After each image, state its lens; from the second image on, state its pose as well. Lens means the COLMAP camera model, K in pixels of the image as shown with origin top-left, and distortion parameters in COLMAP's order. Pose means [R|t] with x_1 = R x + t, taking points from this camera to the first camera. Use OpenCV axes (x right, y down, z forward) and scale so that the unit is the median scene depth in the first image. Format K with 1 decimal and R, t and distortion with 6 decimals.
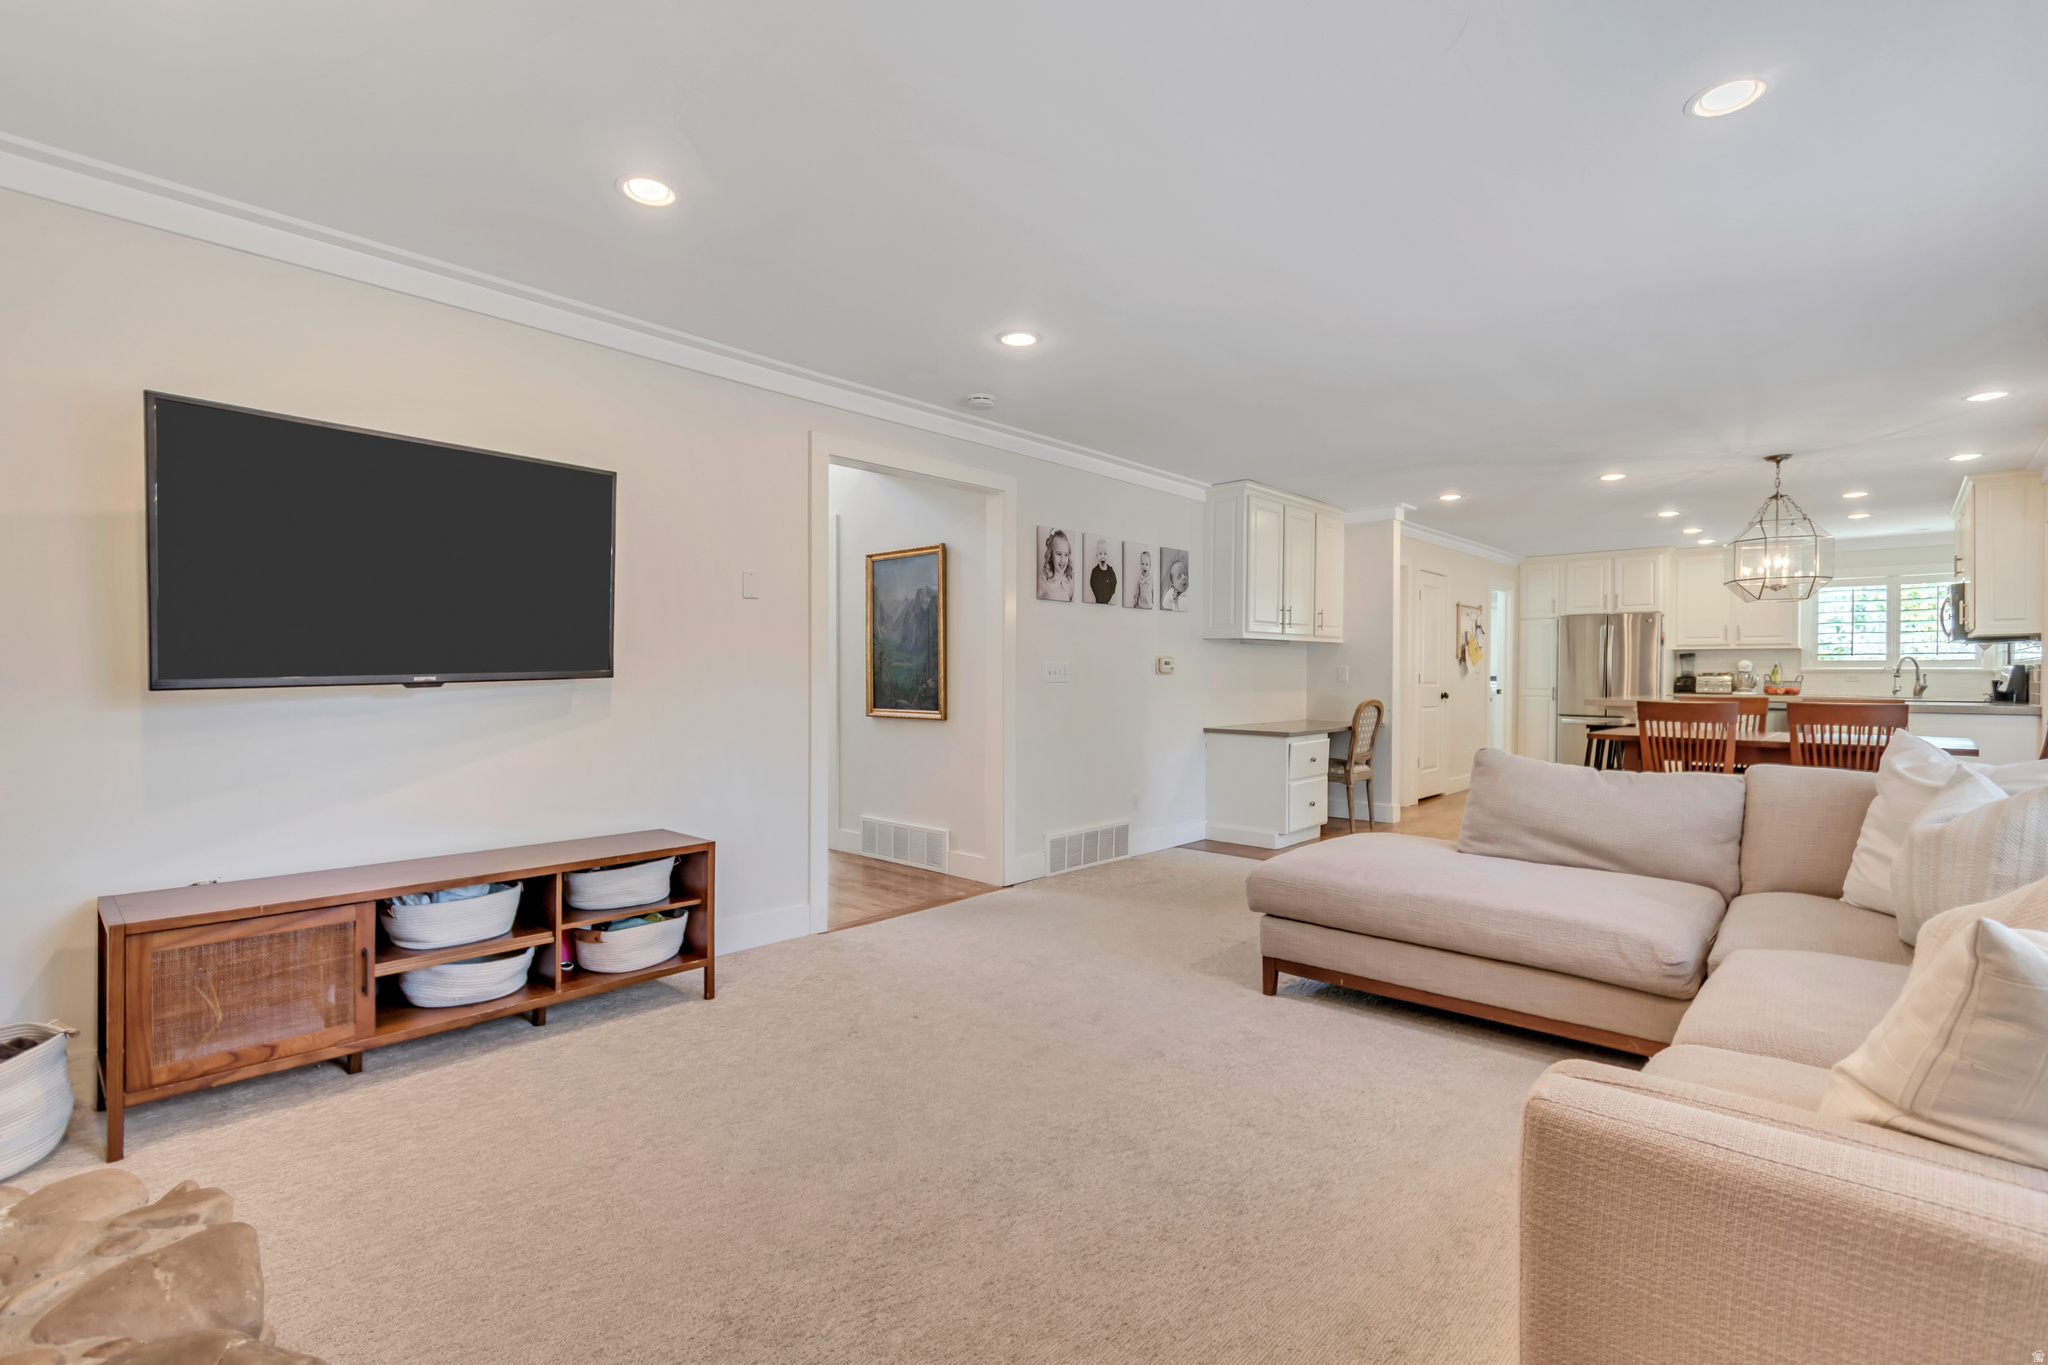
lens RADIAL K [[913.7, 0, 1029.7], [0, 913.7, 682.2], [0, 0, 1]] dist [-0.003308, -0.001514]
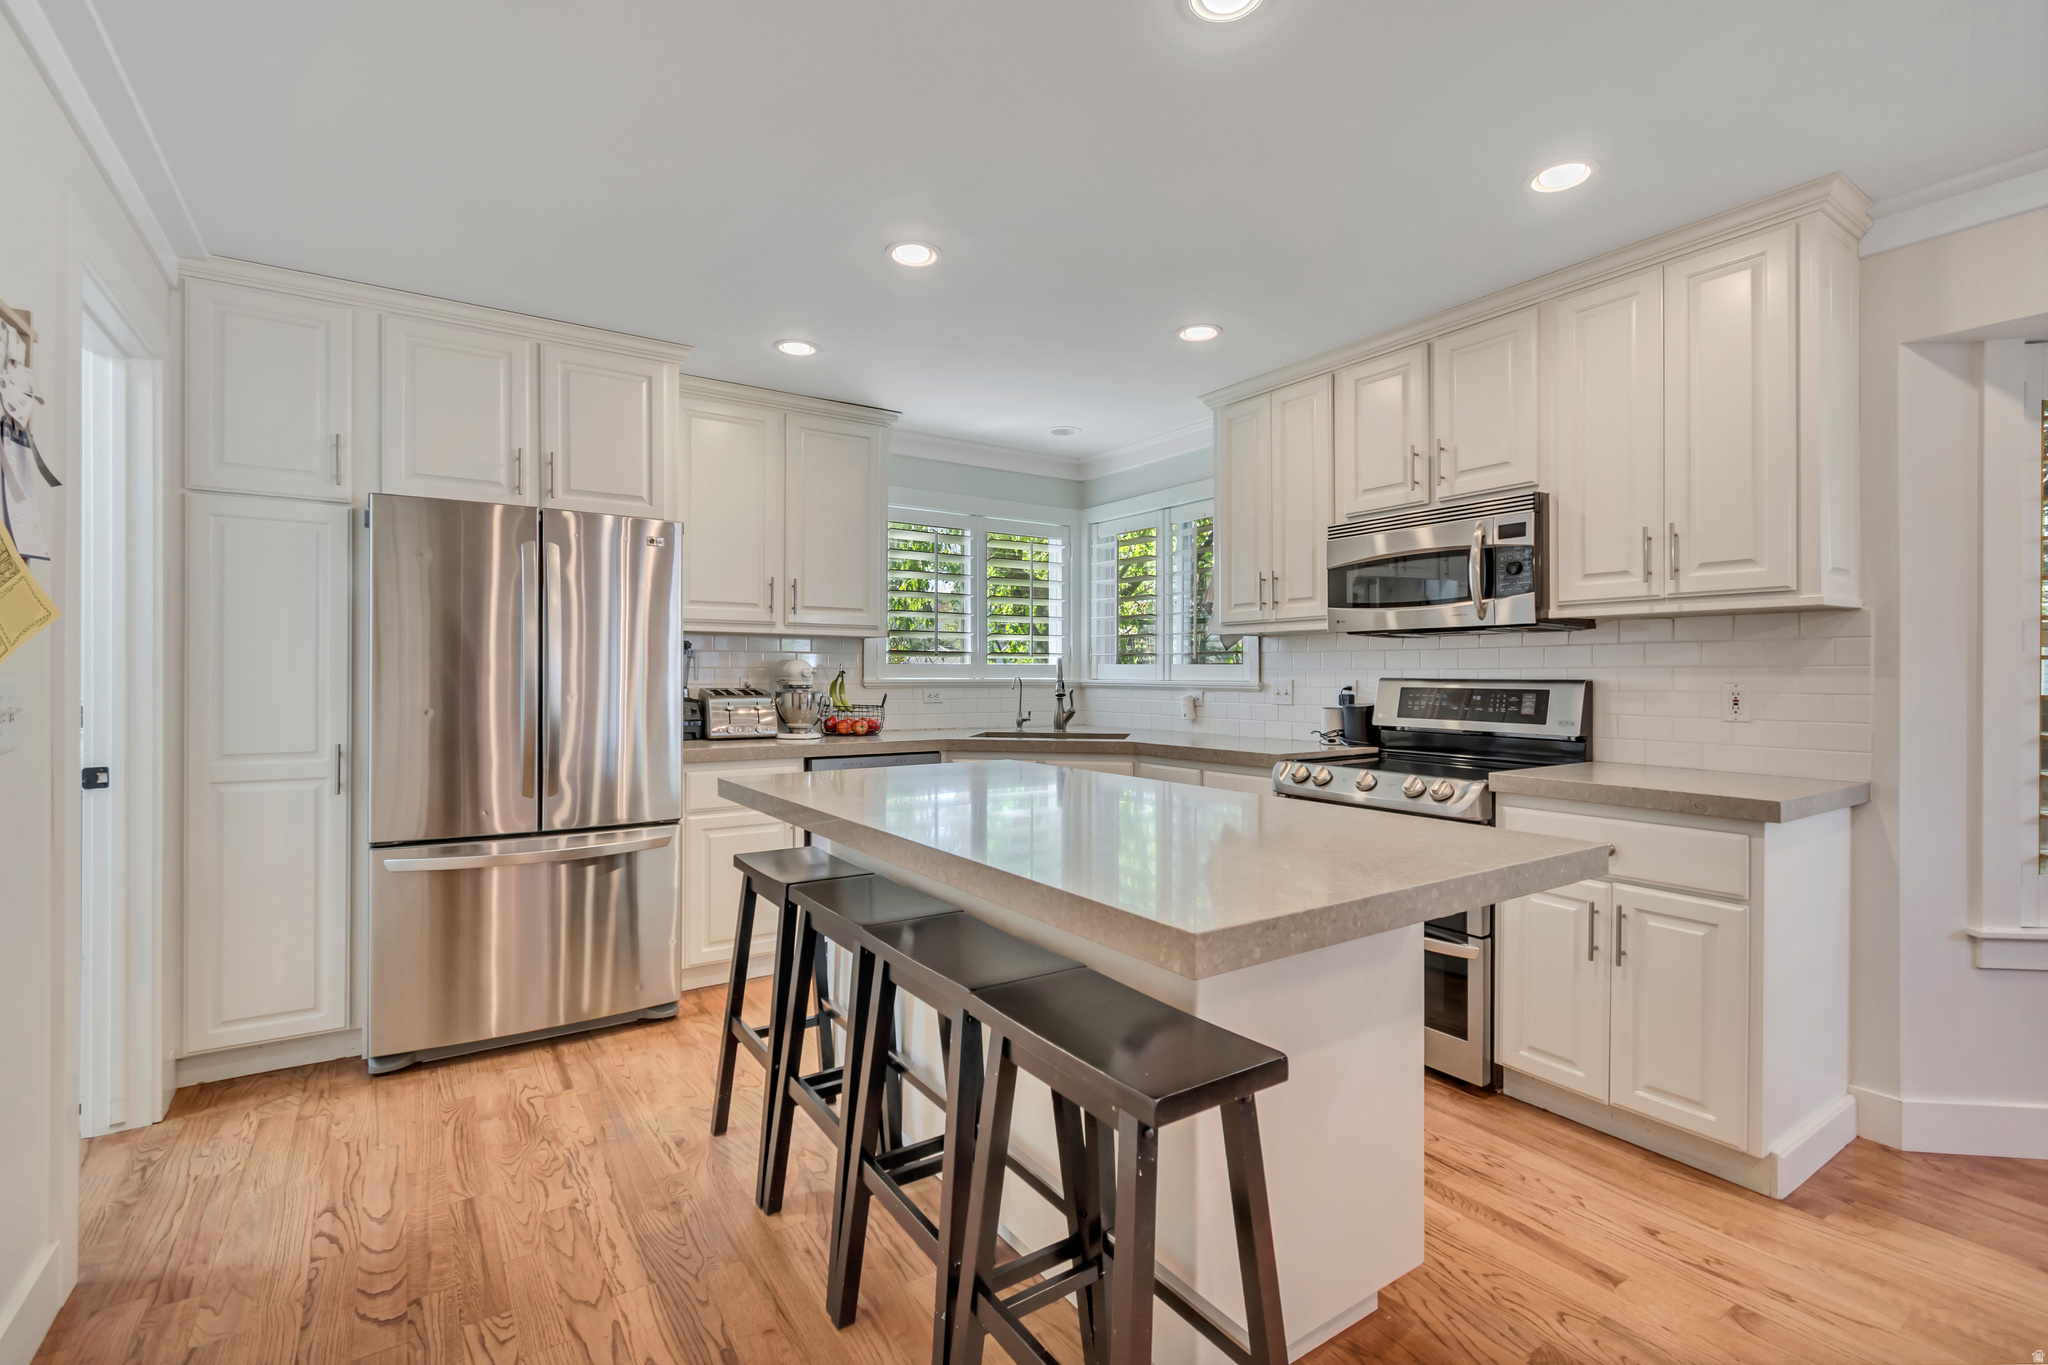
lens RADIAL K [[913.7, 0, 1025.8], [0, 913.7, 678.7], [0, 0, 1]] dist [-0.003308, -0.001514]
pose [[0.221568, -0.004429, 0.975135, 0.371997], [0.009166, 0.999955, 0.002459, -0.015323], [-0.975102, 0.008393, 0.221598, 0.784874]]
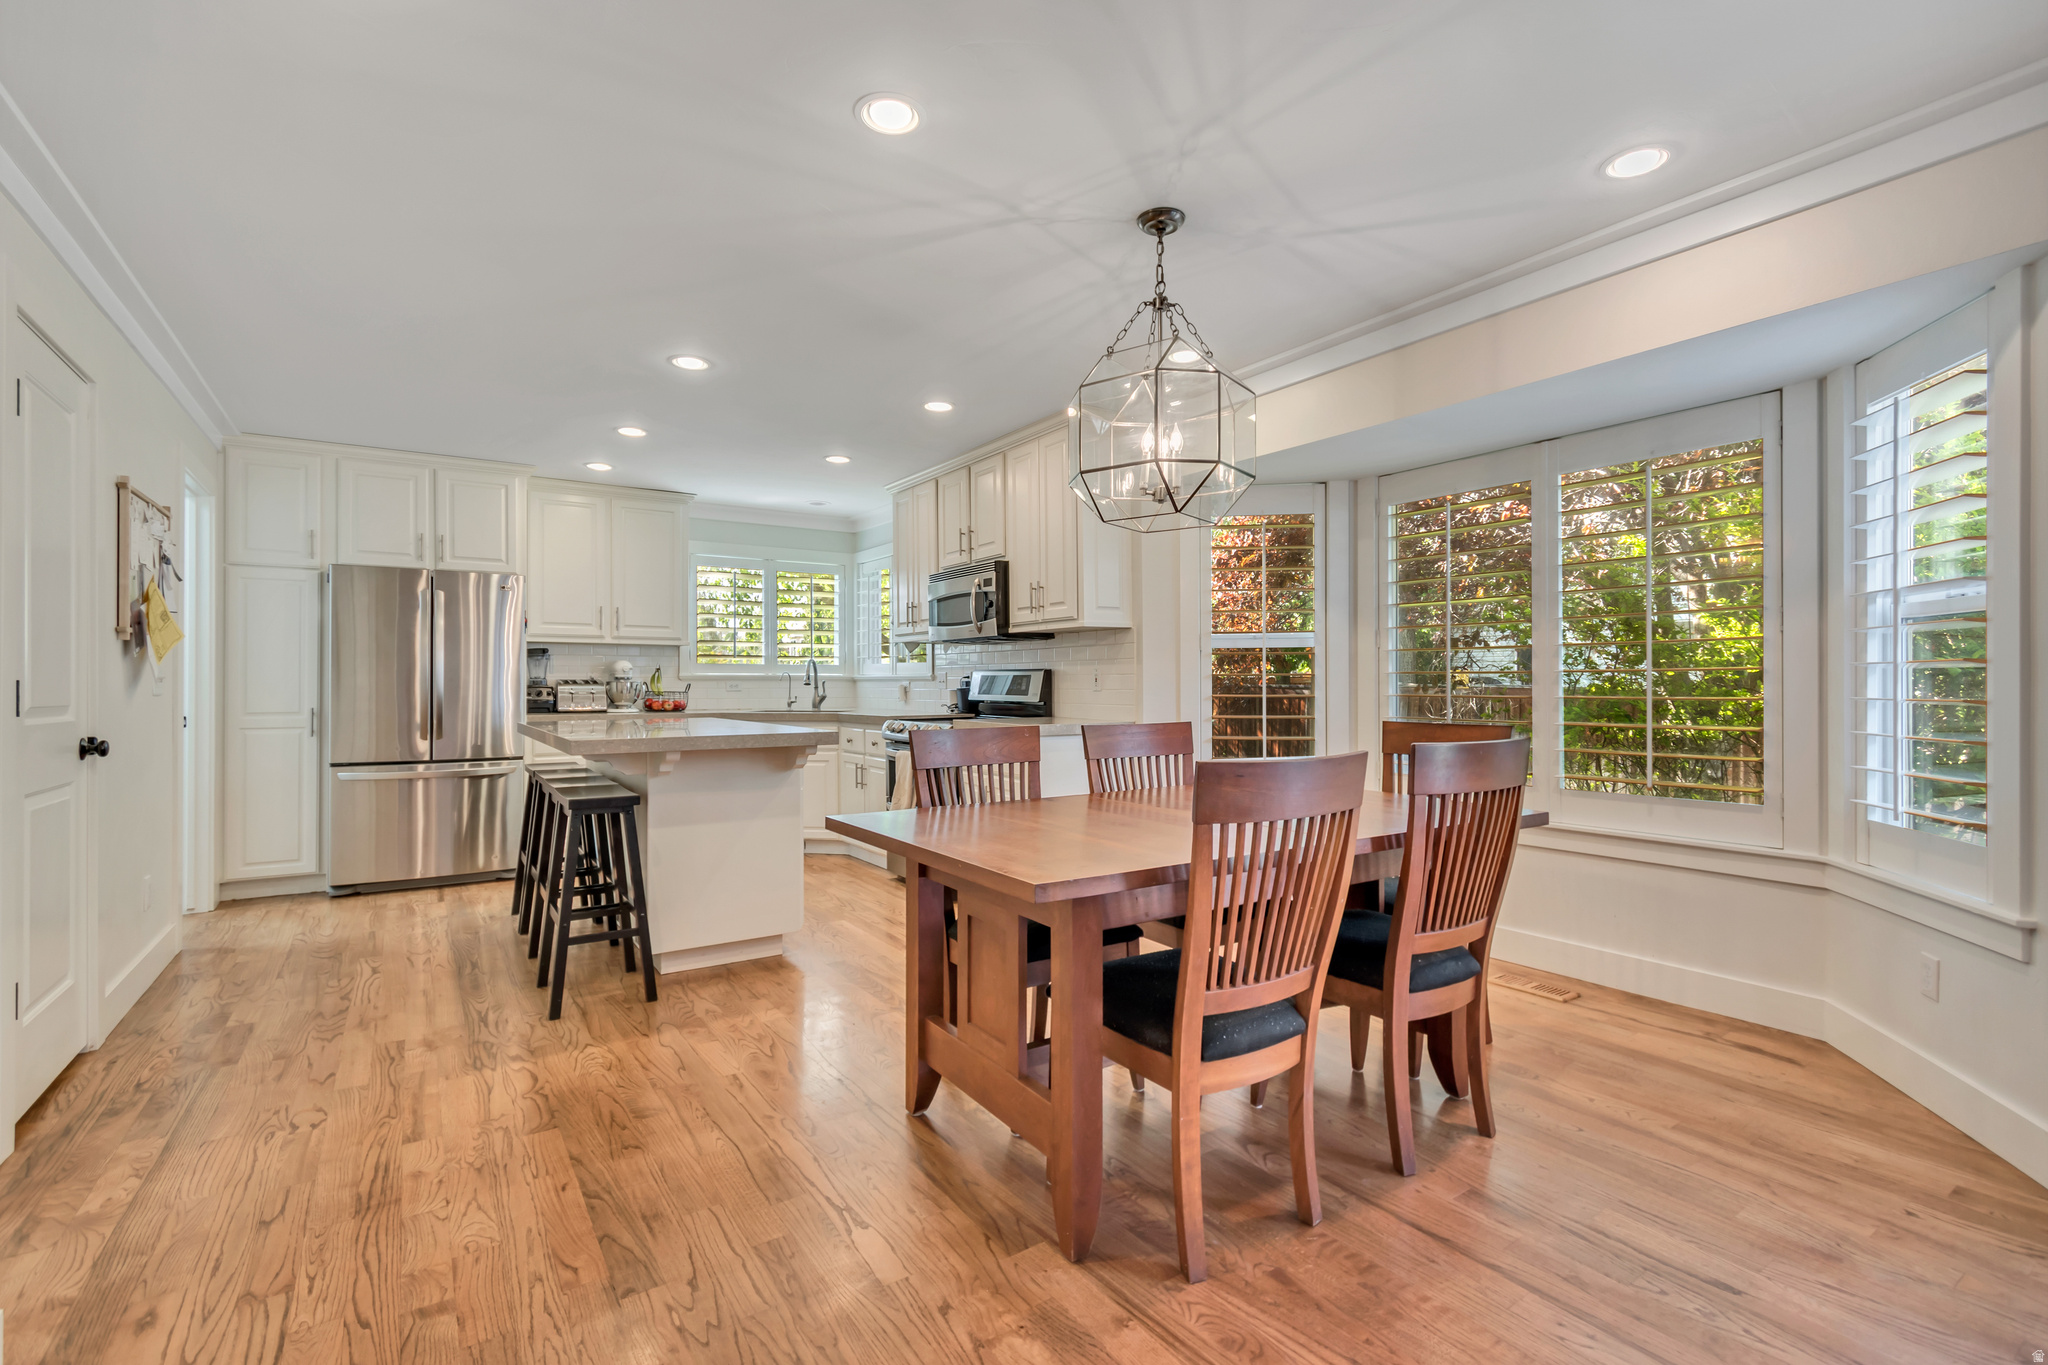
lens RADIAL K [[913.7, 0, 1027.0], [0, 913.7, 682.2], [0, 0, 1]] dist [-0.003308, -0.001514]
pose [[0.221617, 0.000038, 0.975134, 0.196226], [0.011791, 0.999927, -0.002719, -0.003335], [-0.975062, 0.012100, 0.221600, 0.557312]]
